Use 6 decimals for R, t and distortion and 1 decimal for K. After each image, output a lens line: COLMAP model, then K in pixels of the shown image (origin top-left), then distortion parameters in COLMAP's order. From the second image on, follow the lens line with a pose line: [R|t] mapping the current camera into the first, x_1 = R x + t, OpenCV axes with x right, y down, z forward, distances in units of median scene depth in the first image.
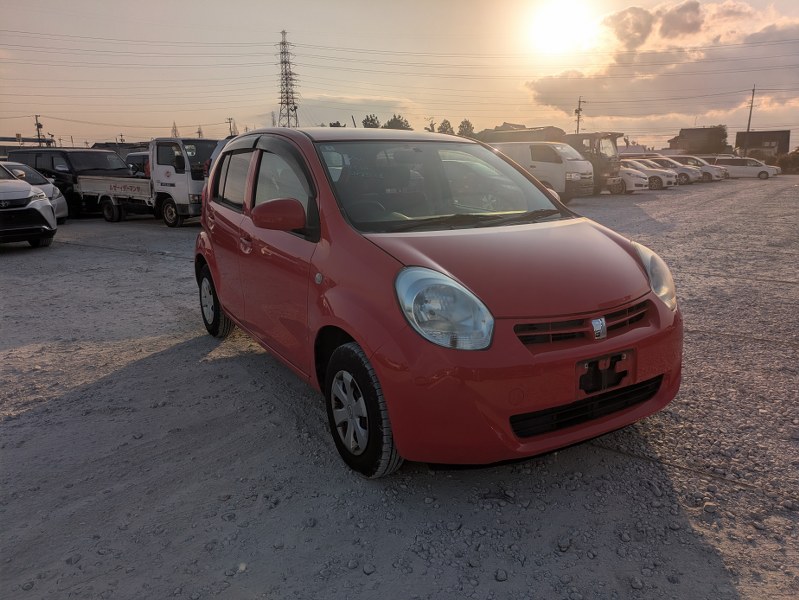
lens RADIAL K [[586.8, 0, 401.2], [0, 586.8, 297.4], [0, 0, 1]] dist [0.034558, -0.021572]
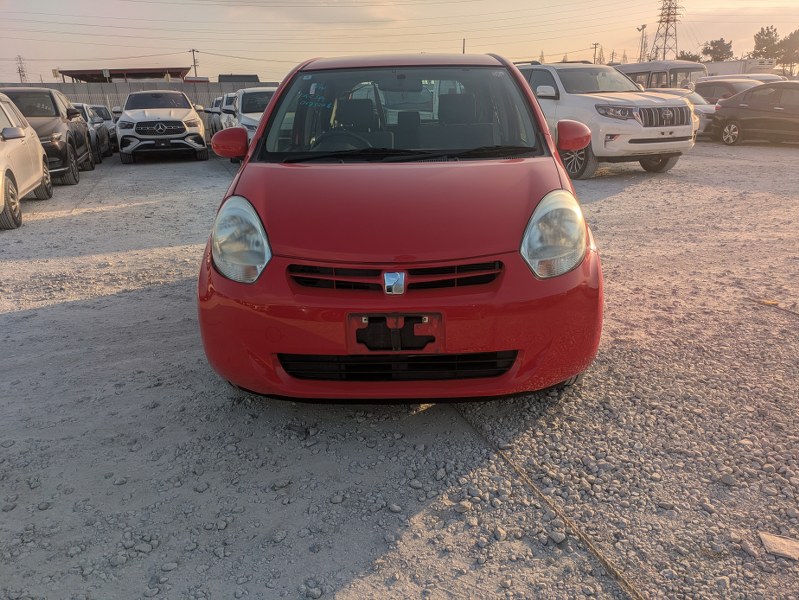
lens RADIAL K [[586.8, 0, 404.2], [0, 586.8, 304.4], [0, 0, 1]] dist [0.034558, -0.021572]
pose [[0.844566, 0.165956, -0.509084, 0.793972], [-0.103468, 0.983419, 0.148932, -0.048452], [0.525359, -0.073109, 0.847734, 0.245048]]
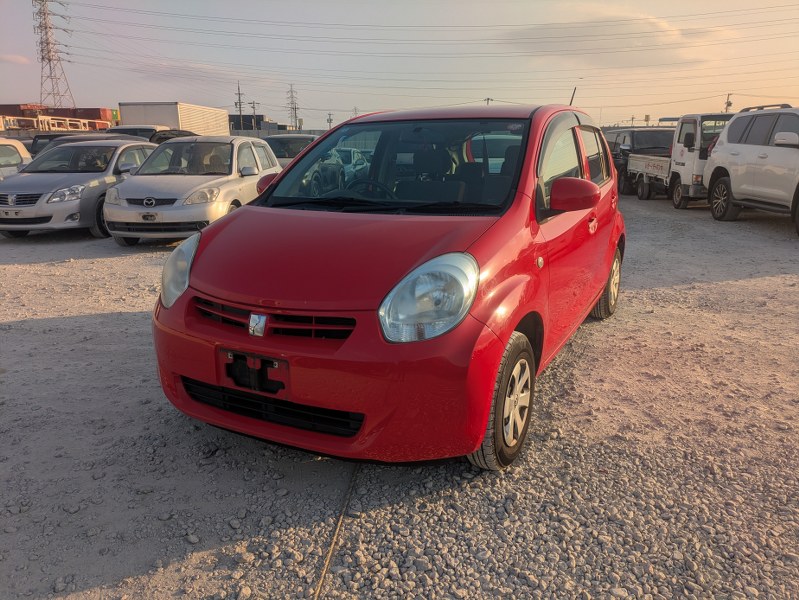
lens RADIAL K [[586.8, 0, 403.5], [0, 586.8, 301.5], [0, 0, 1]] dist [0.034558, -0.021572]
pose [[0.526382, 0.217167, -0.822046, 1.195205], [-0.182355, 0.973168, 0.140322, -0.153733], [0.830463, 0.076041, 0.551860, 0.663074]]
